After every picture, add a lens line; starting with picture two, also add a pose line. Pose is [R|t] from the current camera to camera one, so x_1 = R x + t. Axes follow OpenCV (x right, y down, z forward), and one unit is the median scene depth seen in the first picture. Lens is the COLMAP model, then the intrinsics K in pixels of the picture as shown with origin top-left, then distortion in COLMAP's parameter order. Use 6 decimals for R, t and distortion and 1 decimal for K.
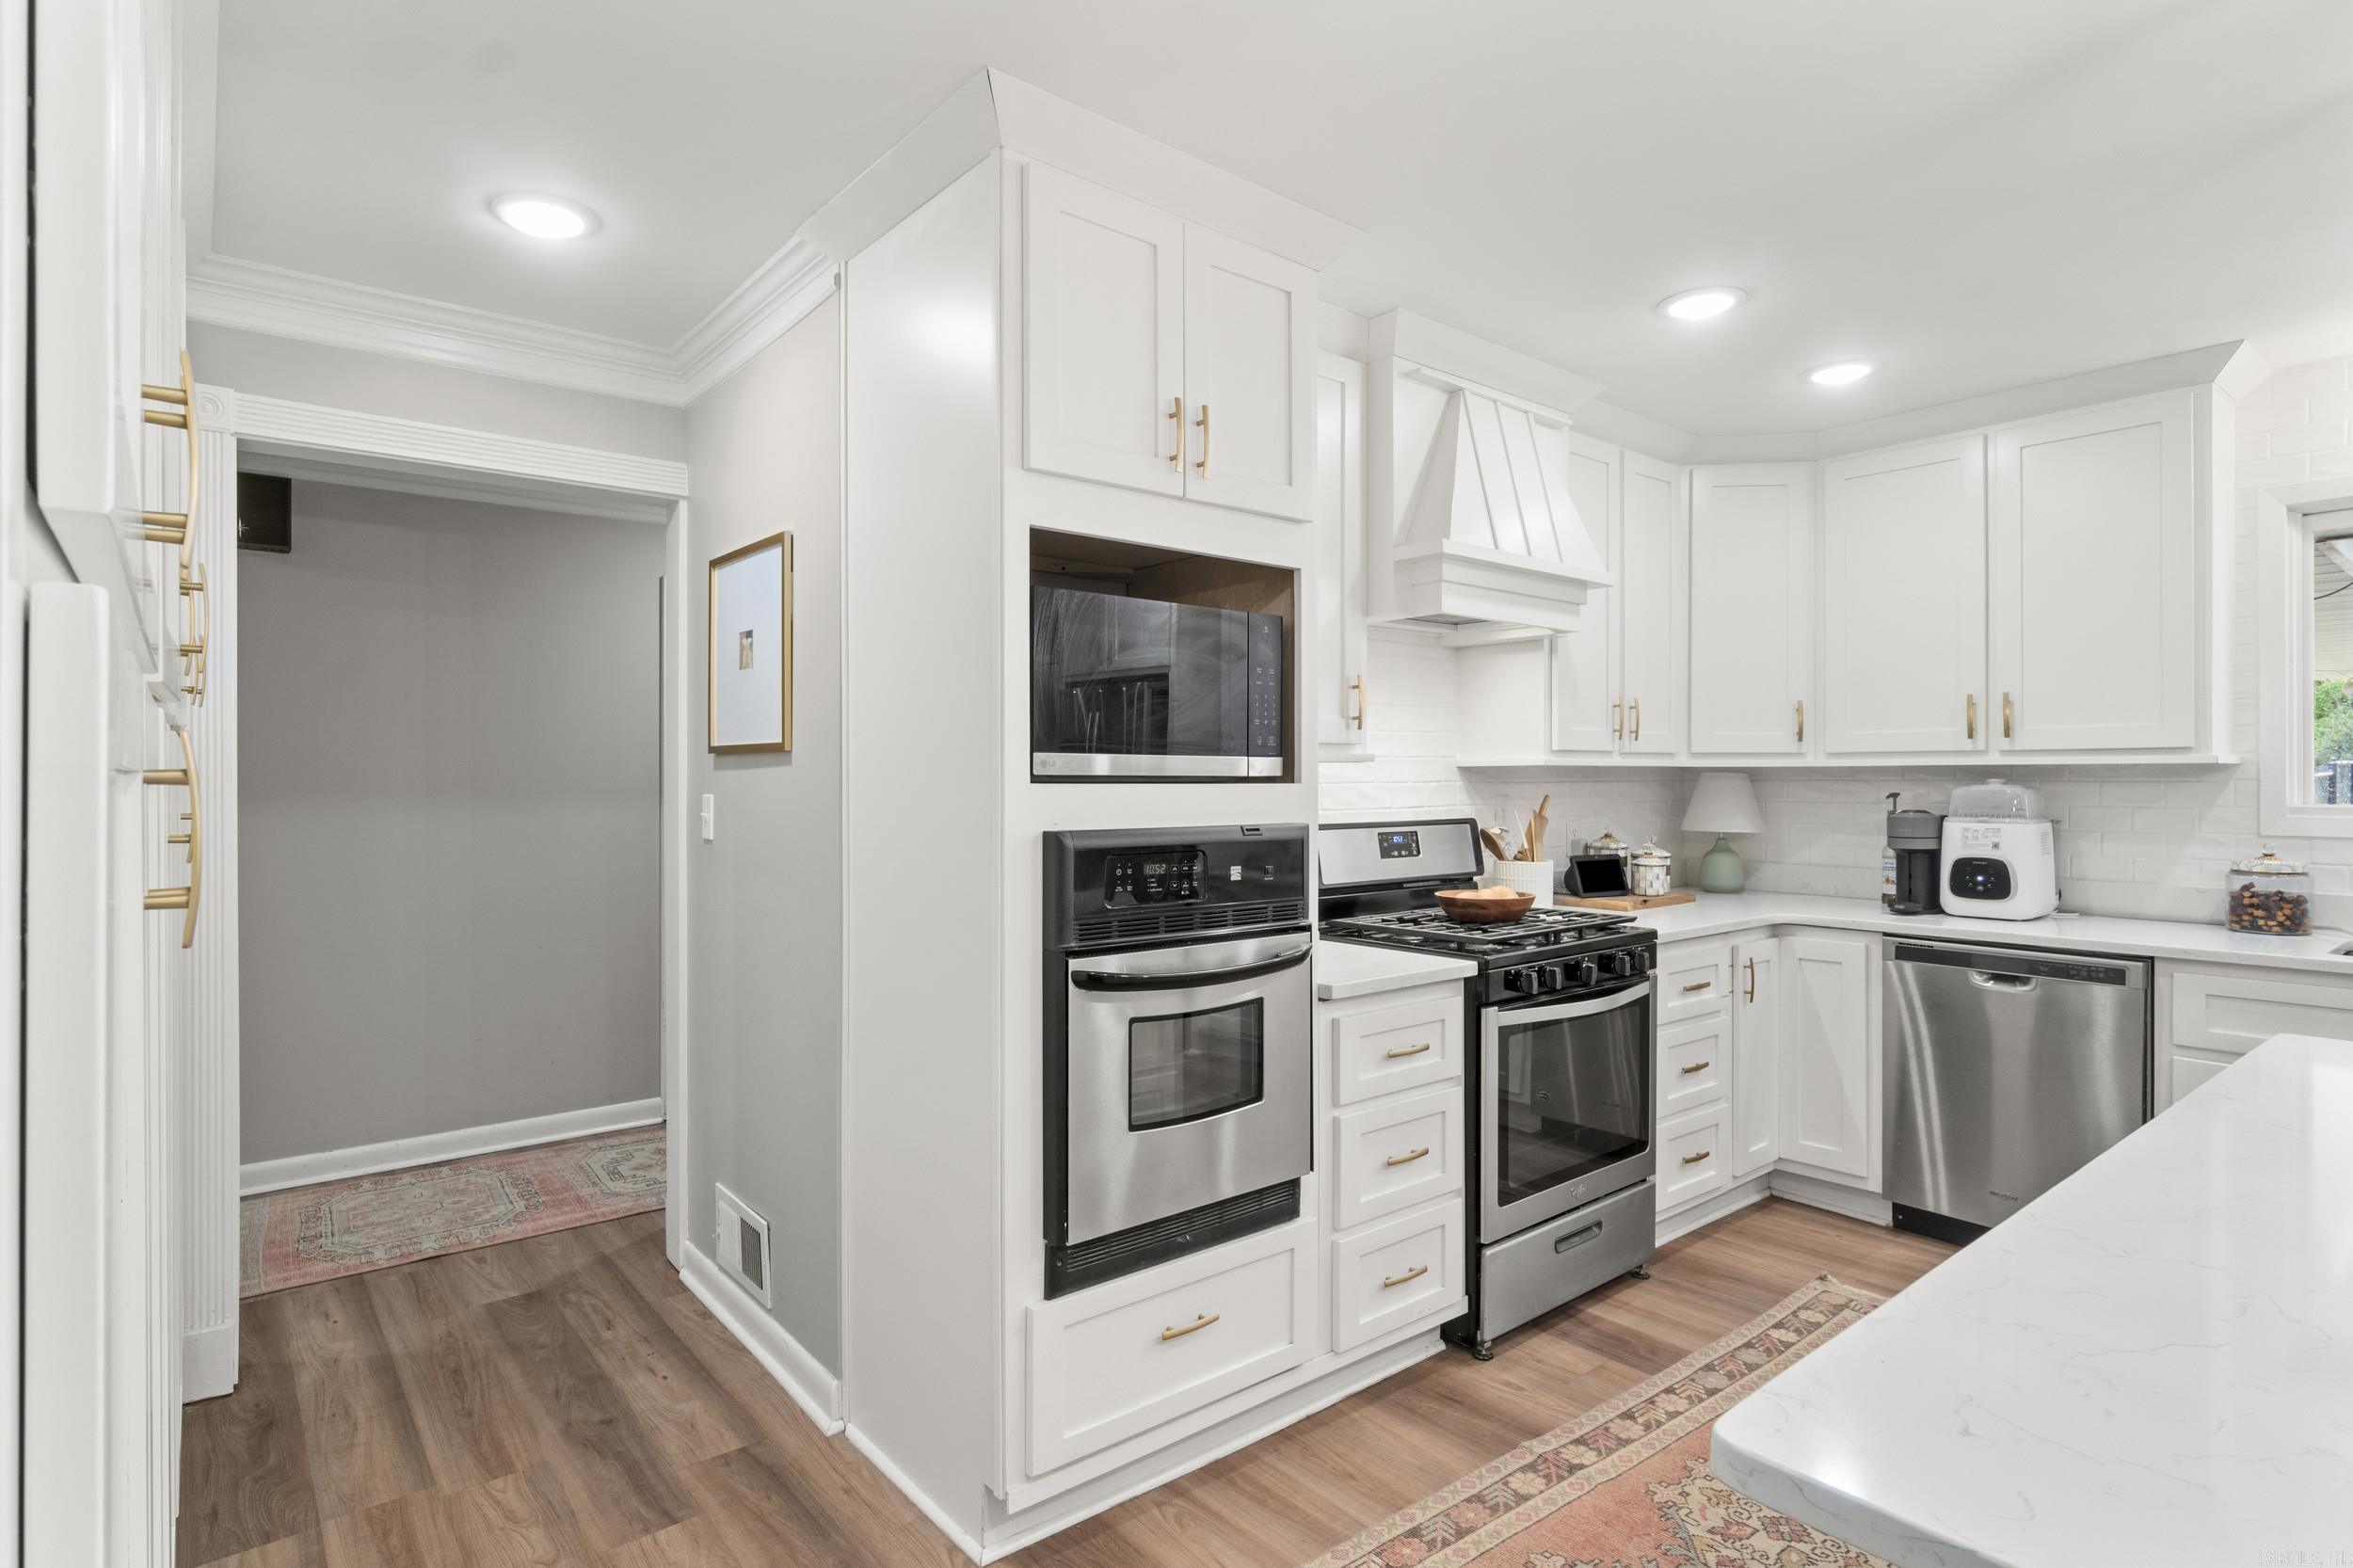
lens RADIAL K [[1213.9, 0, 1187.2], [0, 1213.9, 779.1], [0, 0, 1]] dist [-0.003210, 0.002753]
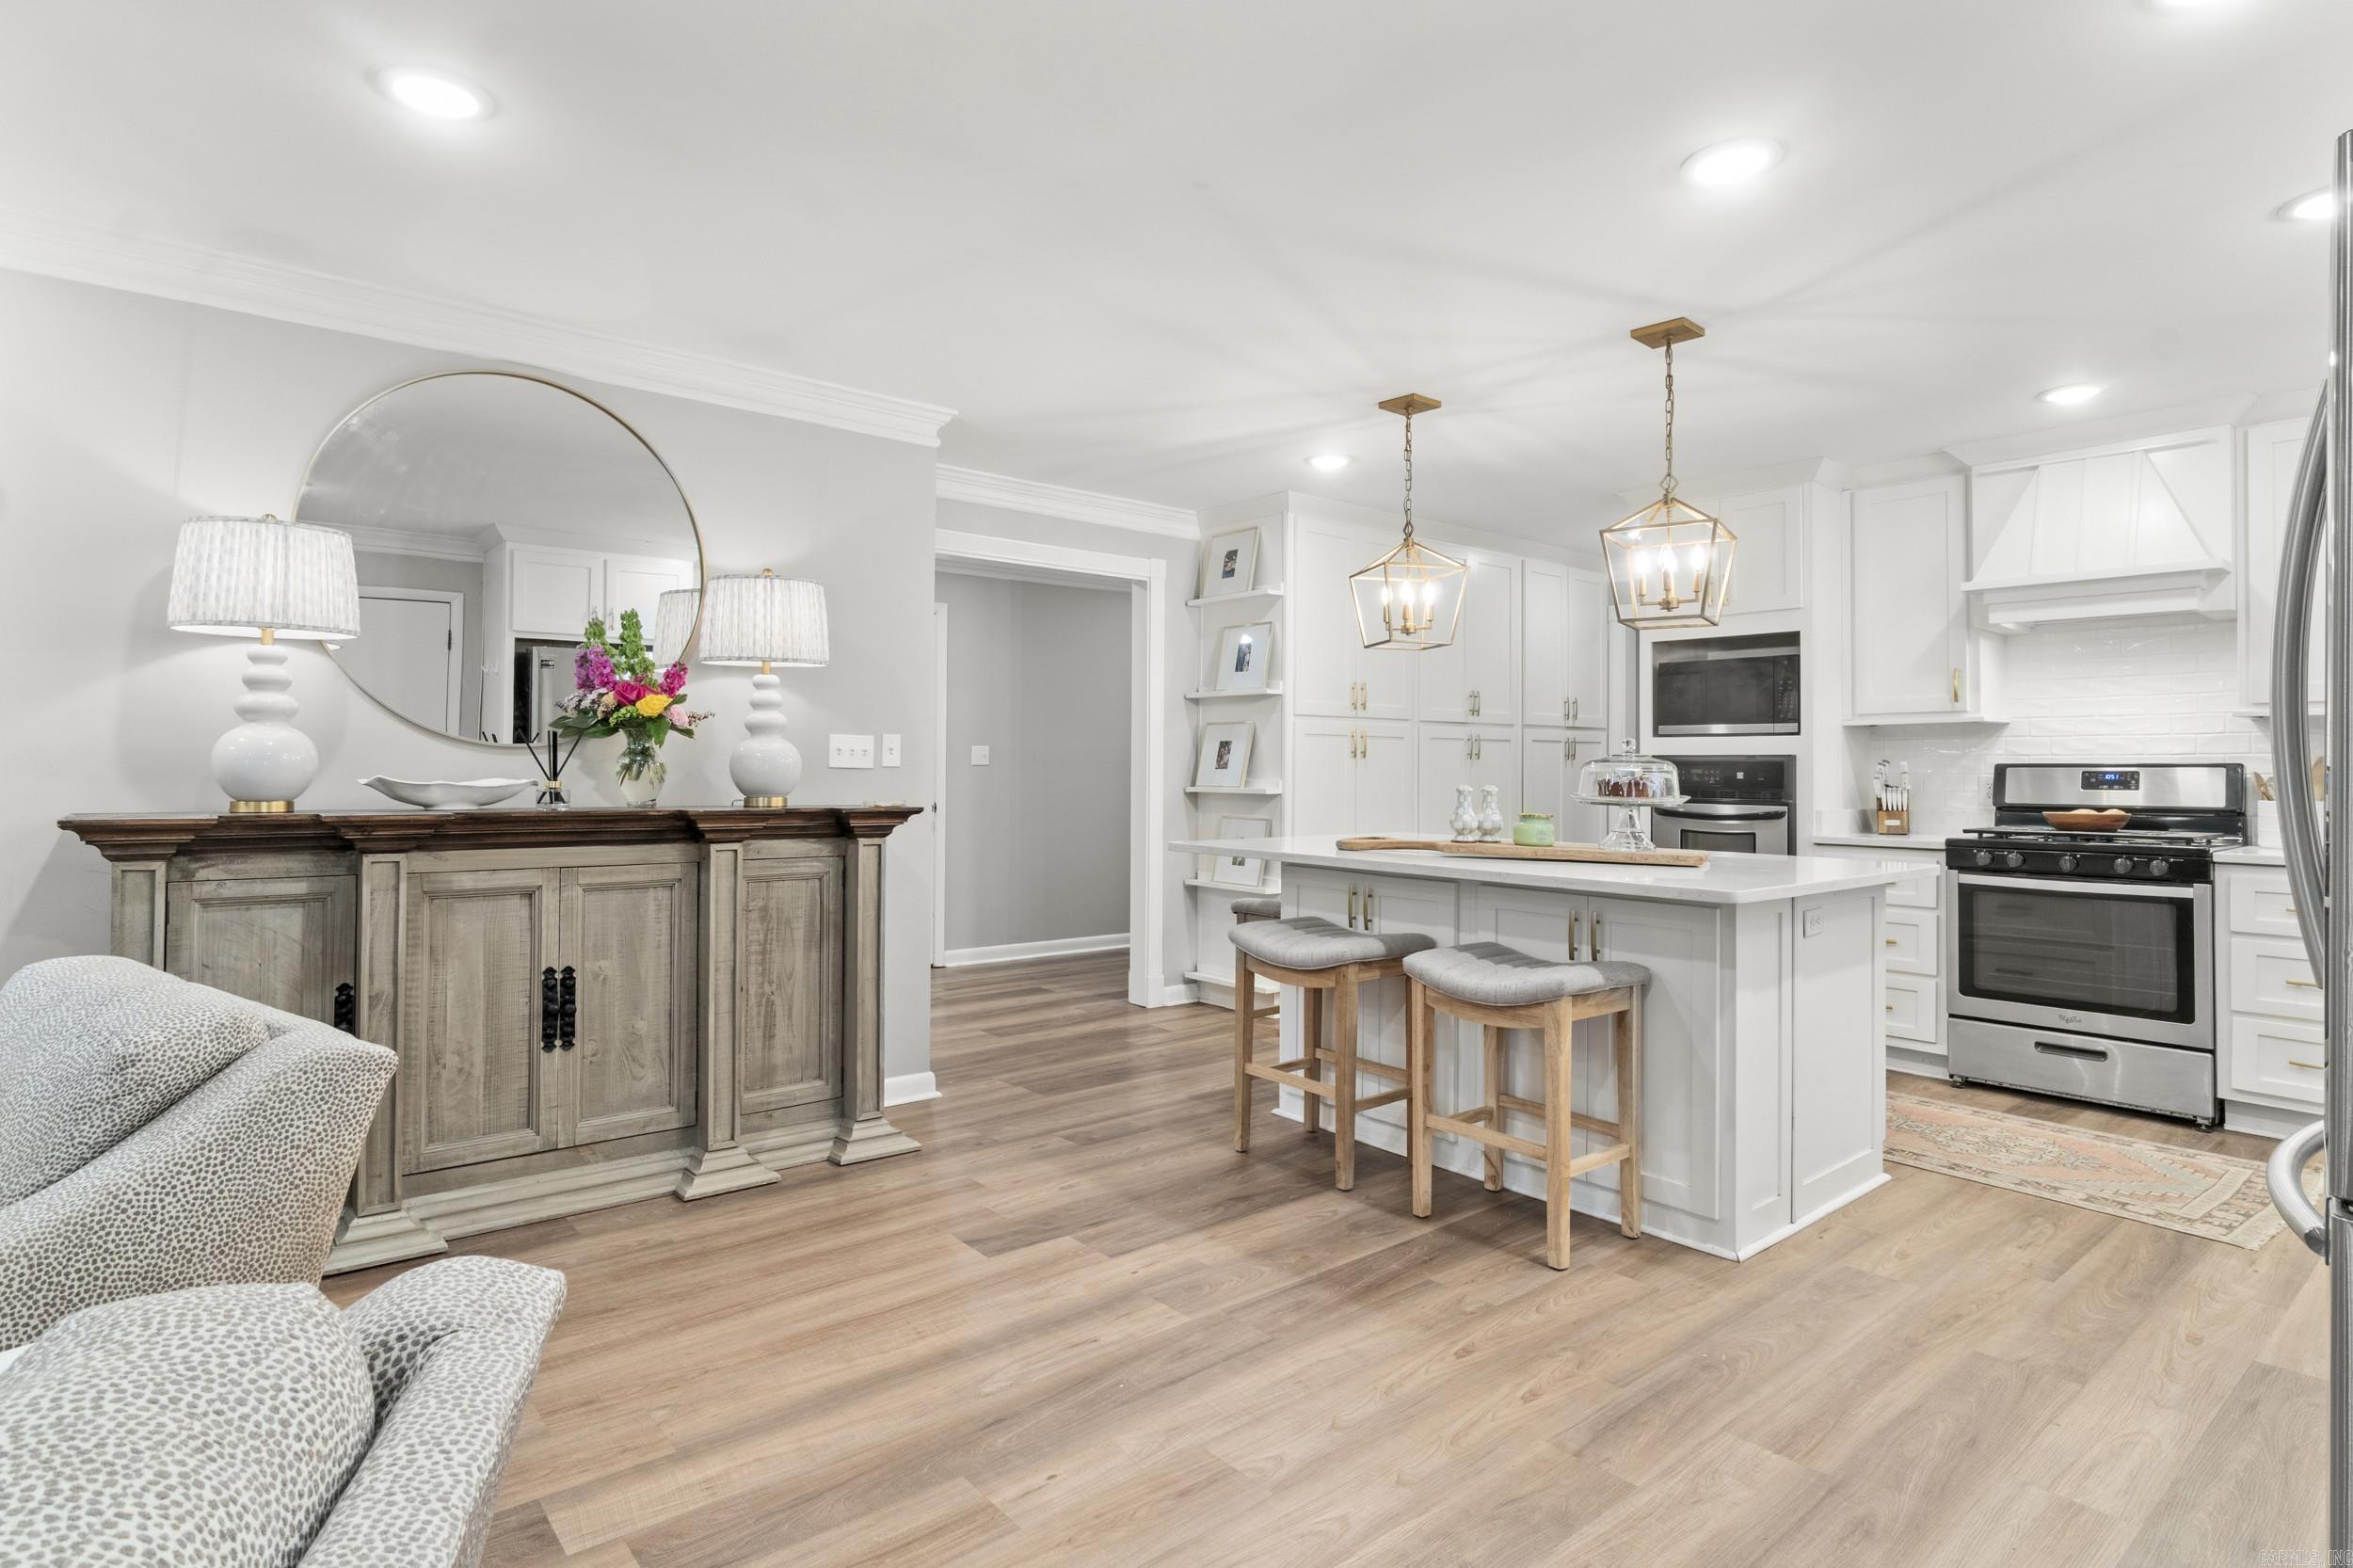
lens RADIAL K [[1213.9, 0, 1160.1], [0, 1213.9, 745.4], [0, 0, 1]] dist [-0.003210, 0.002753]
pose [[0.001124, -0.017743, -0.999842, 1.615625], [-0.004442, 0.999833, -0.017748, 0.046412], [0.999990, 0.004462, 0.001045, -0.061099]]
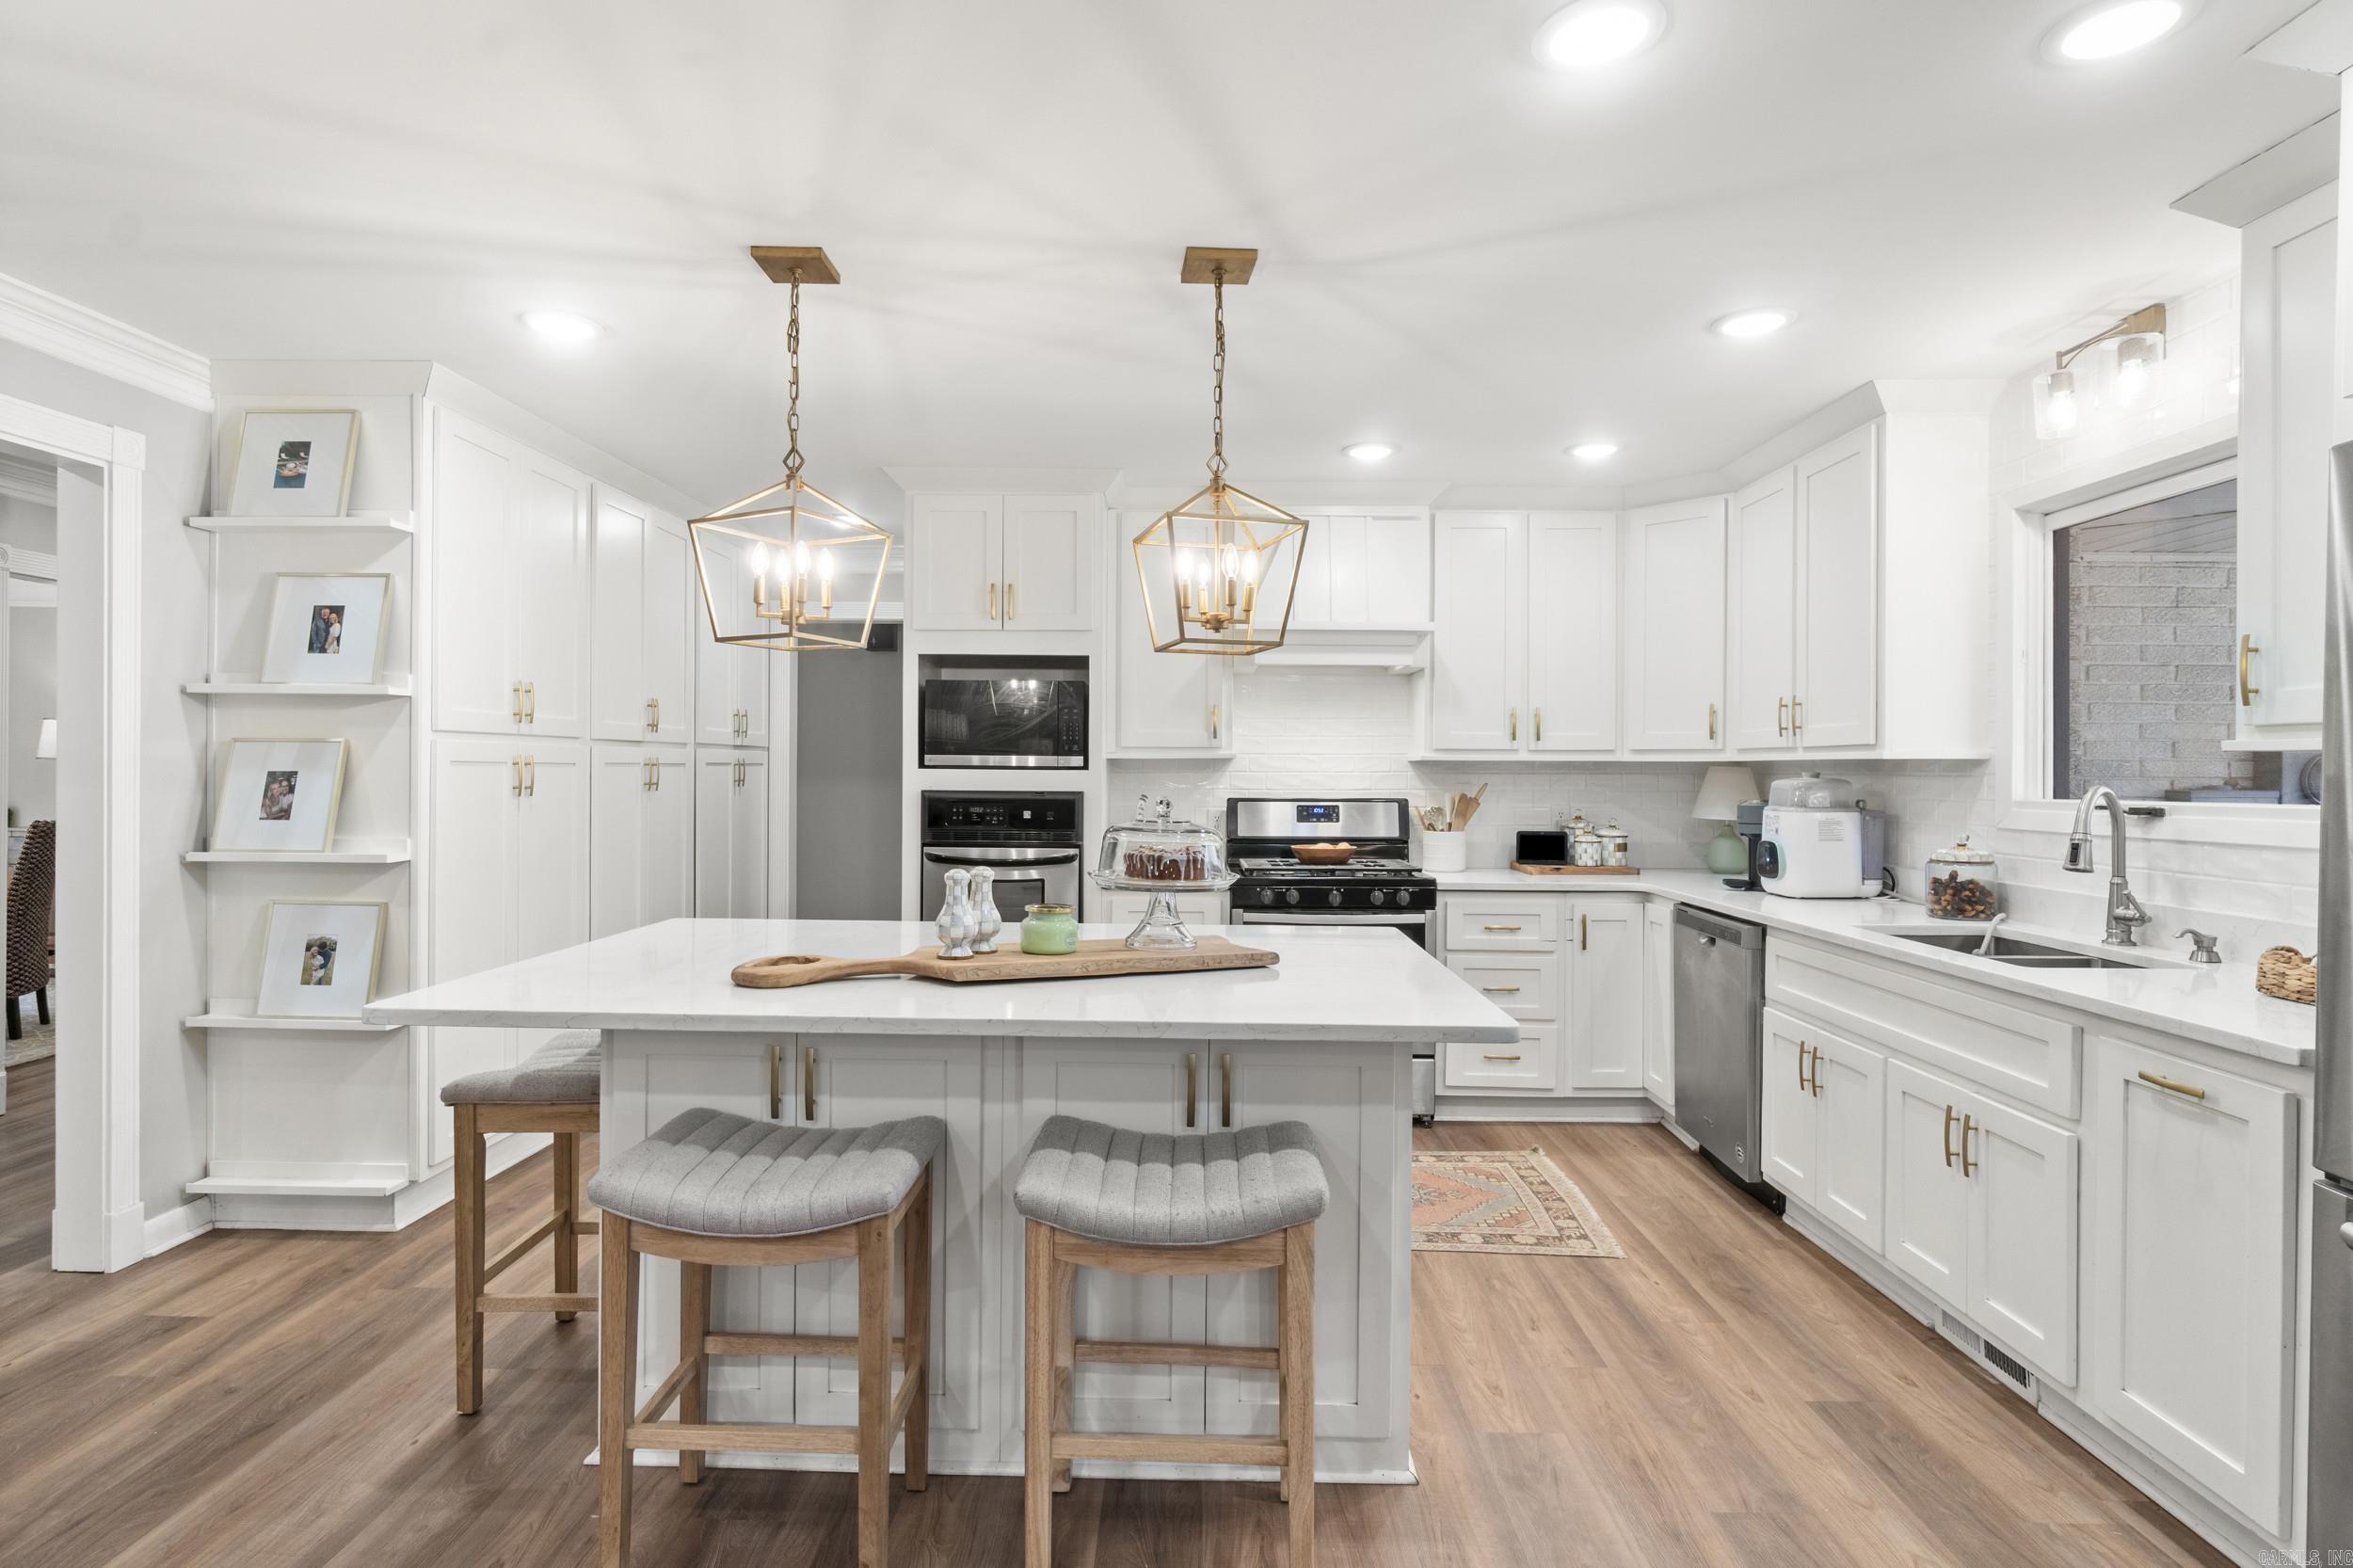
lens RADIAL K [[1213.9, 0, 1170.9], [0, 1213.9, 775.9], [0, 0, 1]] dist [-0.003210, 0.002753]
pose [[0.755452, 0.009148, -0.655140, 1.069052], [-0.006470, 0.999958, 0.006503, -0.000598], [0.655172, -0.000674, 0.755480, -0.249134]]
